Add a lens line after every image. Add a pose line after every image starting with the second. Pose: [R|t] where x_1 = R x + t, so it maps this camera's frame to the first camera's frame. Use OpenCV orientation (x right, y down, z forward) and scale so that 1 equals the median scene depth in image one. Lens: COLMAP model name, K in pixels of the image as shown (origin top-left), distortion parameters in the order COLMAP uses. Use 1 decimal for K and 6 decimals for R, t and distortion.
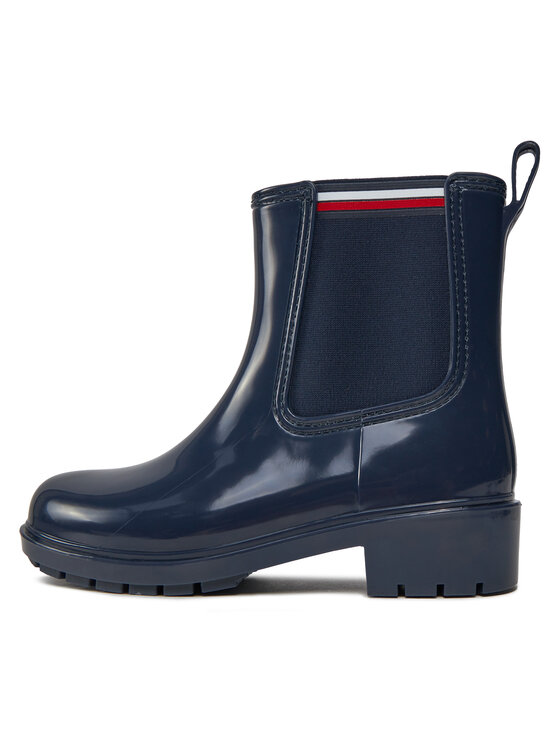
lens RADIAL K [[1337.7, 0, 280.0], [0, 1337.7, 373.0], [0, 0, 1]] dist [-0.312353, -0.033765]
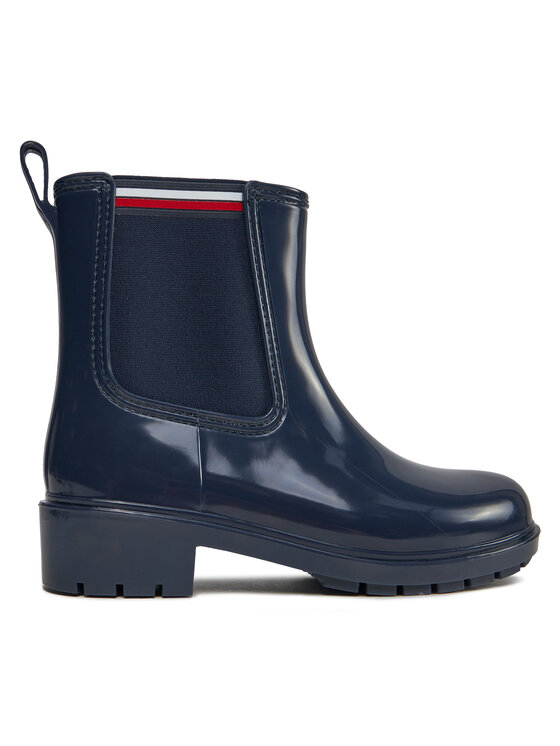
lens RADIAL K [[1337.7, 0, 280.0], [0, 1337.7, 373.0], [0, 0, 1]] dist [-0.312353, -0.033765]
pose [[0.947254, 0.053485, 0.315989, -0.190543], [-0.053469, 0.998531, -0.008729, 0.005274], [-0.315991, -0.008627, 0.948723, 0.031049]]
